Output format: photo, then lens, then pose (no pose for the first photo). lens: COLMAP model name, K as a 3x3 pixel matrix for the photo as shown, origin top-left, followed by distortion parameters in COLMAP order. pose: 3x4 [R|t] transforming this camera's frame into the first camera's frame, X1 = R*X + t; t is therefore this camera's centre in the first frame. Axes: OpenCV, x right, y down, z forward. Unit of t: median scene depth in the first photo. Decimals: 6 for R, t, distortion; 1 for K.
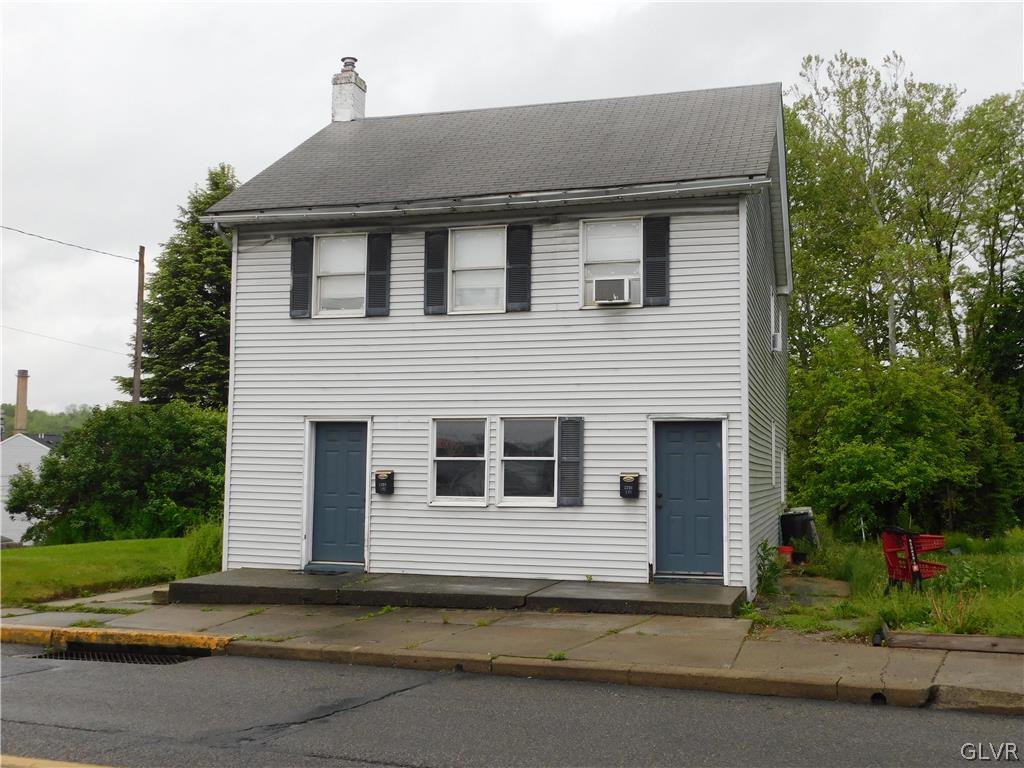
lens RADIAL K [[1081.4, 0, 512.0], [0, 1081.4, 384.0], [0, 0, 1]] dist [0.006171, 0.011345]
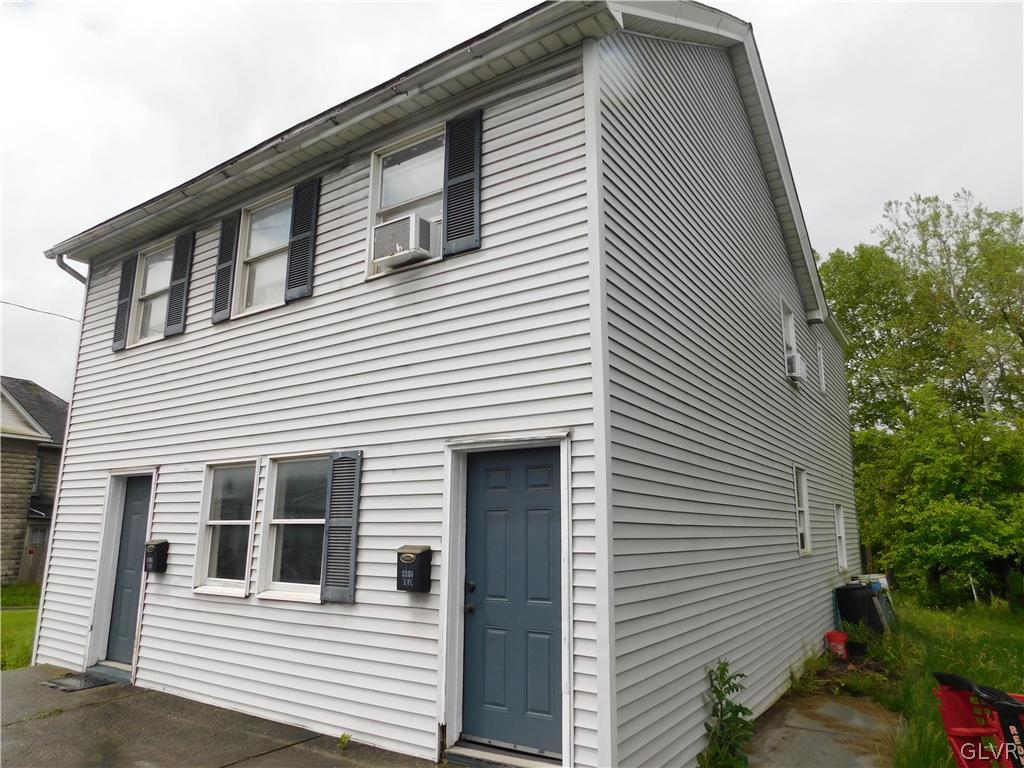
lens RADIAL K [[674.7, 0, 516.0], [0, 674.7, 391.9], [0, 0, 1]] dist [-0.061168, 0.035717]
pose [[0.957005, -0.067259, -0.282167, 0.246905], [0.031391, 0.991047, -0.129768, 0.047371], [0.288369, 0.115332, 0.950548, 0.643795]]
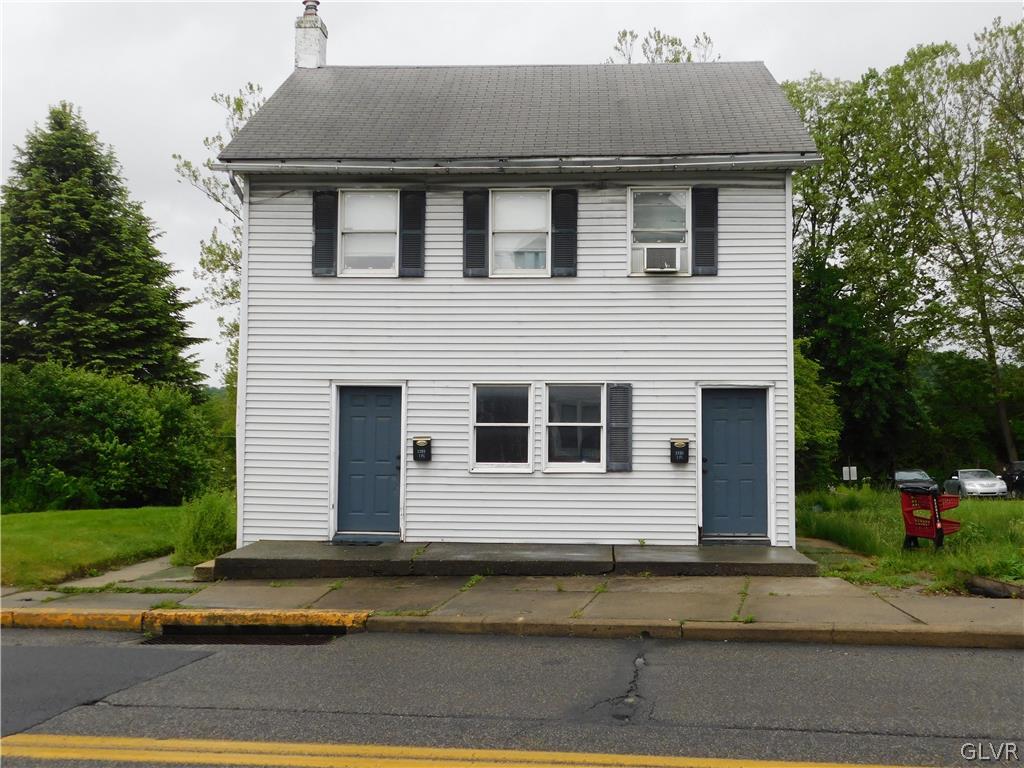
lens RADIAL K [[1081.4, 0, 512.0], [0, 1081.4, 384.0], [0, 0, 1]] dist [0.006171, 0.011345]
pose [[0.974723, 0.007520, 0.223289, -0.259382], [-0.014974, 0.999385, 0.031708, 0.000672], [-0.222913, -0.034250, 0.974237, 0.040045]]
